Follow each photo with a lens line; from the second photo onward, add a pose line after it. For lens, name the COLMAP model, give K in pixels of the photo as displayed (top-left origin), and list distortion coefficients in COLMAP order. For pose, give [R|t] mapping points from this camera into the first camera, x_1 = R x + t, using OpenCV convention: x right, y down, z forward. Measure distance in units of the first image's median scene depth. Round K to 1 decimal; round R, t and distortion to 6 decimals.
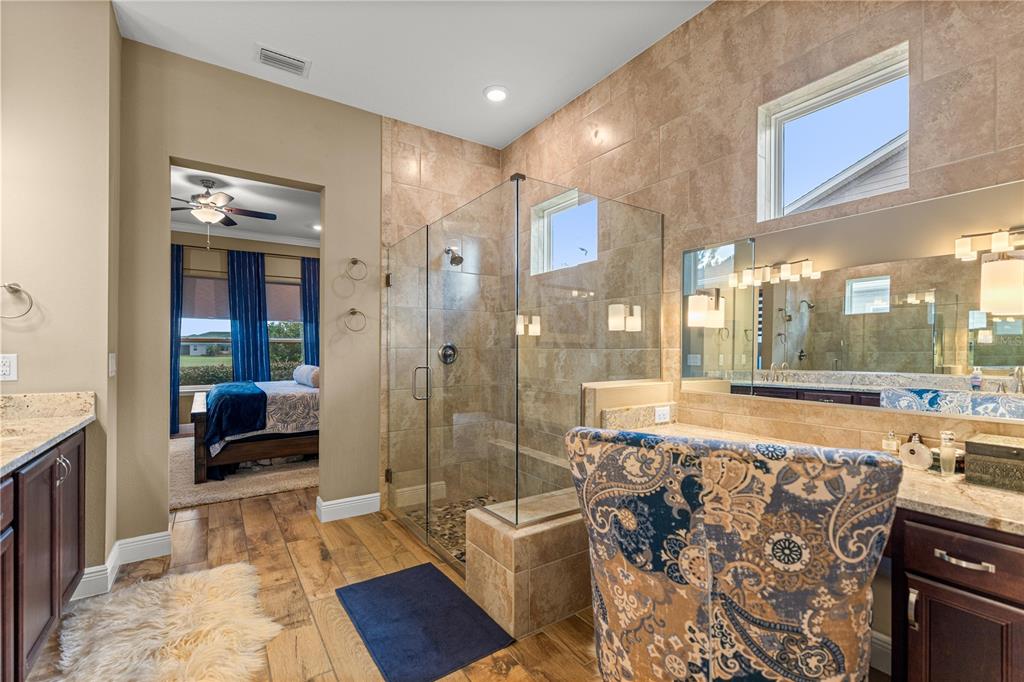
lens RADIAL K [[448.9, 0, 520.6], [0, 448.9, 347.3], [0, 0, 1]] dist [0.001618, 0.000378]
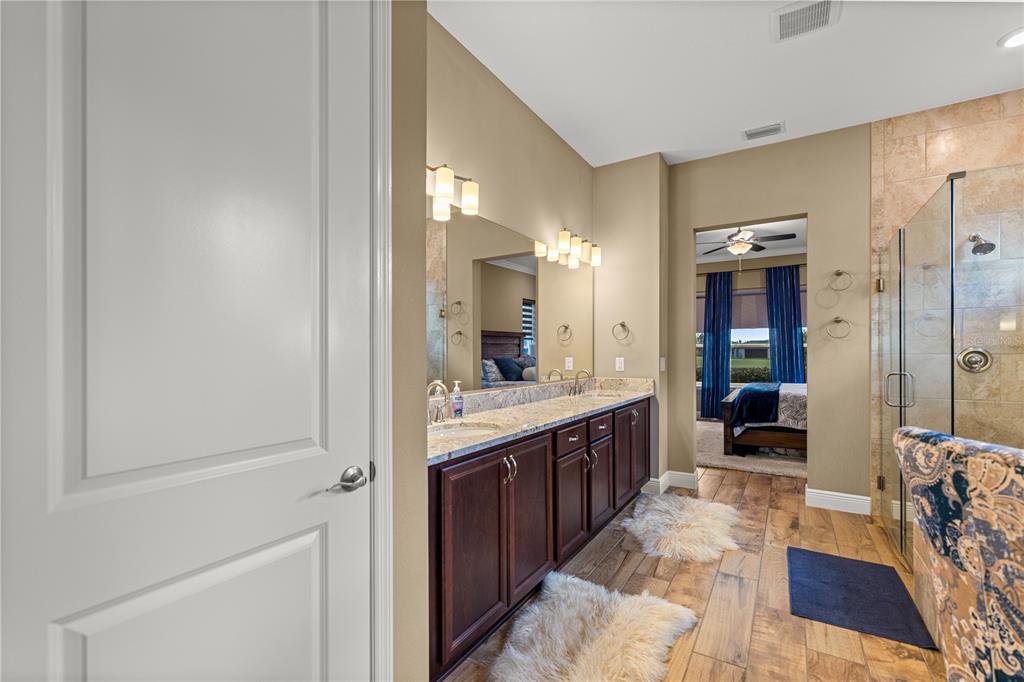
lens RADIAL K [[448.9, 0, 509.1], [0, 448.9, 348.8], [0, 0, 1]] dist [0.001618, 0.000378]
pose [[0.400438, -0.009710, -0.916273, 0.370857], [0.005383, 0.999952, -0.008244, -0.007768], [0.916308, -0.001631, 0.400471, -0.188872]]
